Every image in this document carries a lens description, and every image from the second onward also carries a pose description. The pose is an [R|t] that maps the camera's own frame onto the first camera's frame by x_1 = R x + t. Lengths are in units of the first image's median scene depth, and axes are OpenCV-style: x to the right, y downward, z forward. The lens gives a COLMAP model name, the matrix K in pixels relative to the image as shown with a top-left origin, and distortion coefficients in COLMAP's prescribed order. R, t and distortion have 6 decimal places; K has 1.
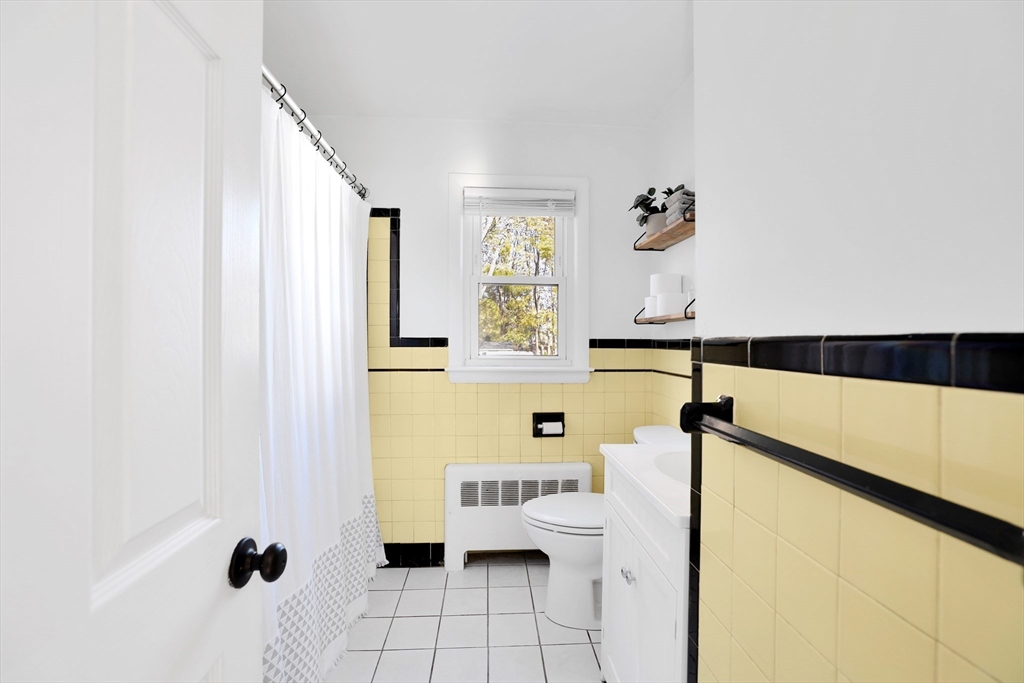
lens RADIAL K [[441.9, 0, 515.6], [0, 441.9, 343.4], [0, 0, 1]] dist [-0.038838, 0.015235]
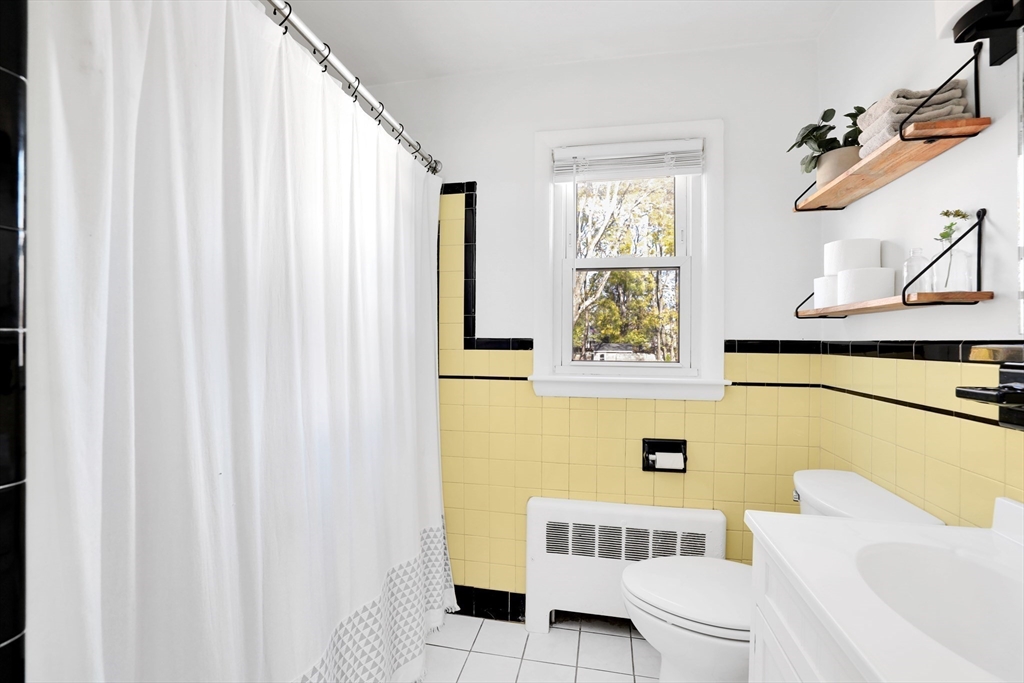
lens RADIAL K [[443.7, 0, 516.2], [0, 443.7, 346.2], [0, 0, 1]] dist [-0.031242, 0.000338]
pose [[0.965057, 0.005834, -0.261975, 0.028112], [-0.004899, 0.999979, 0.004222, -0.001860], [0.261995, -0.002791, 0.965065, 0.220921]]
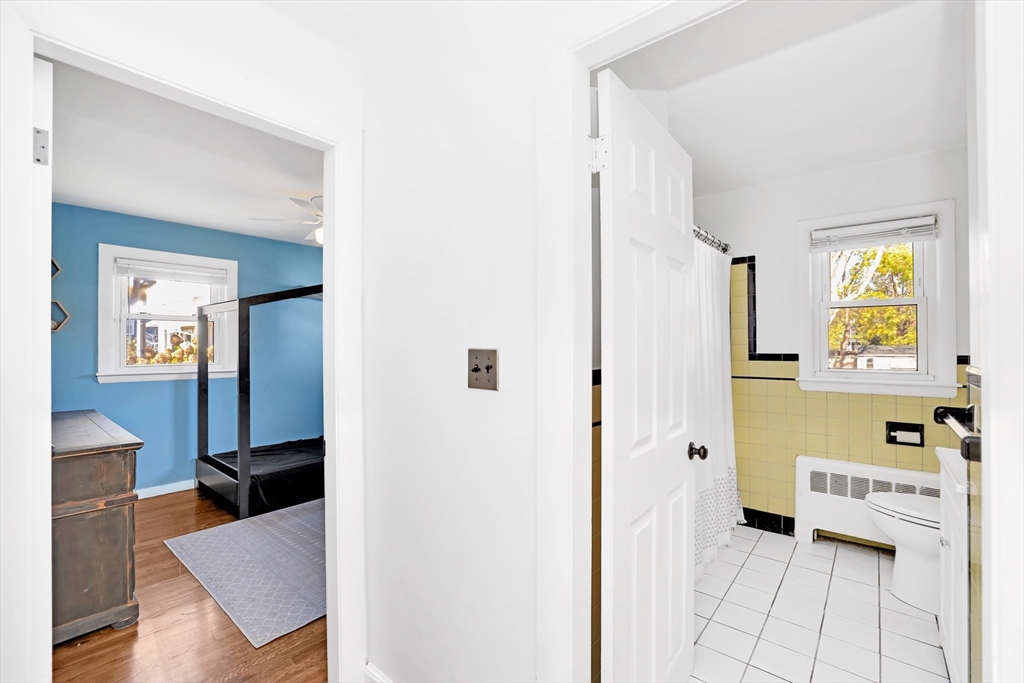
lens RADIAL K [[441.9, 0, 515.6], [0, 441.9, 343.4], [0, 0, 1]] dist [-0.038838, 0.015235]
pose [[0.724713, -0.008347, -0.689000, 0.118139], [0.002748, 0.999954, -0.009223, -0.033389], [0.689046, 0.004790, 0.724702, -0.449566]]
